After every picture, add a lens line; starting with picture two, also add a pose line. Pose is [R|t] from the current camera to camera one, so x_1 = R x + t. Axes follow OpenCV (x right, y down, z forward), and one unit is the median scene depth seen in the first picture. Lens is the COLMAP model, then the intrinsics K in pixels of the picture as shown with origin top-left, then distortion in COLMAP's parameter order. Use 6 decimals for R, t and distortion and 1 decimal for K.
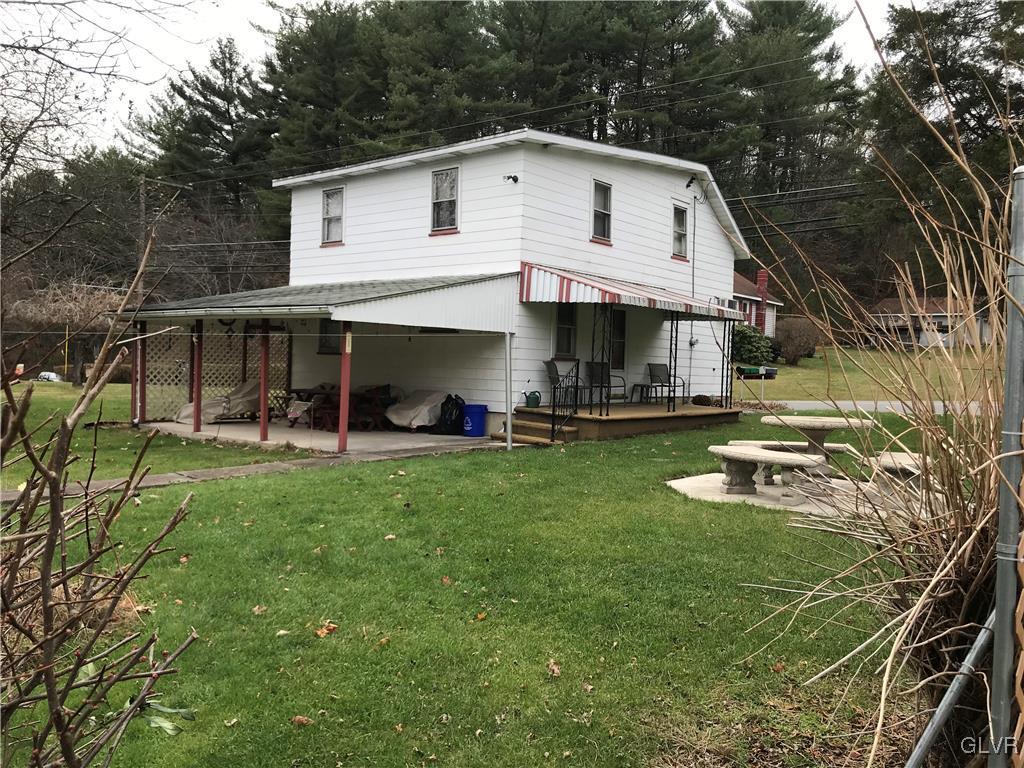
lens RADIAL K [[834.5, 0, 510.5], [0, 834.5, 387.4], [0, 0, 1]] dist [0.034042, -0.039640]
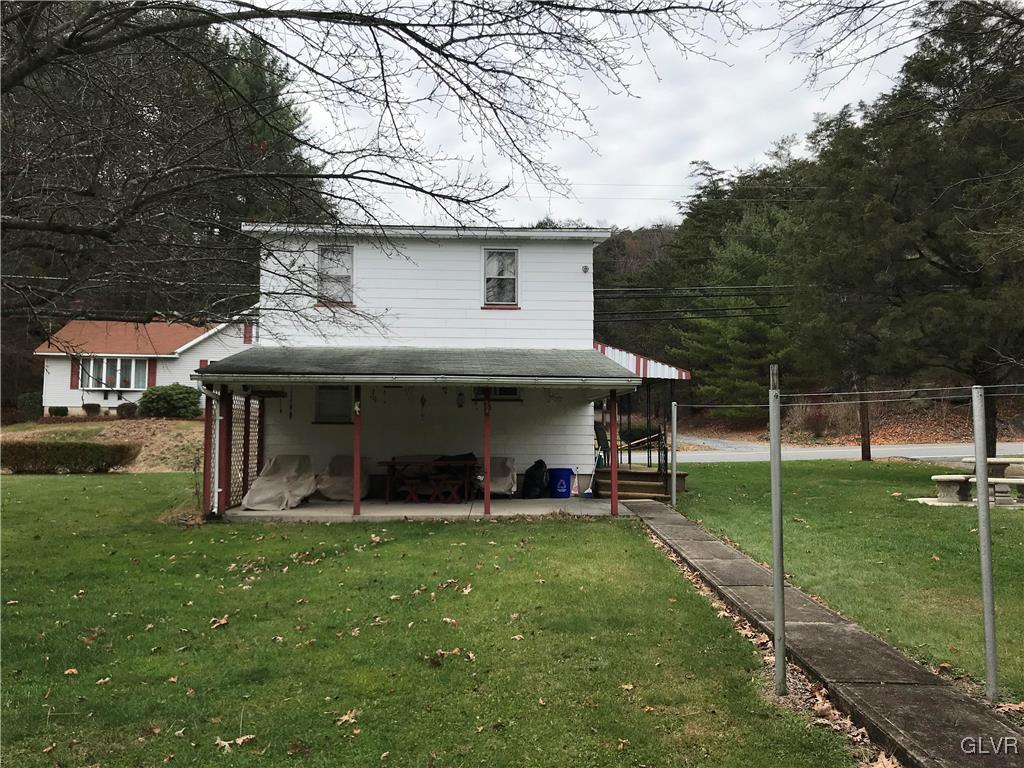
lens RADIAL K [[834.5, 0, 511.0], [0, 834.5, 381.9], [0, 0, 1]] dist [0.034042, -0.039640]
pose [[0.735417, 0.021802, 0.677264, -0.827547], [0.032333, 0.997215, -0.067211, -0.020455], [-0.676843, 0.071326, 0.732663, 0.235992]]
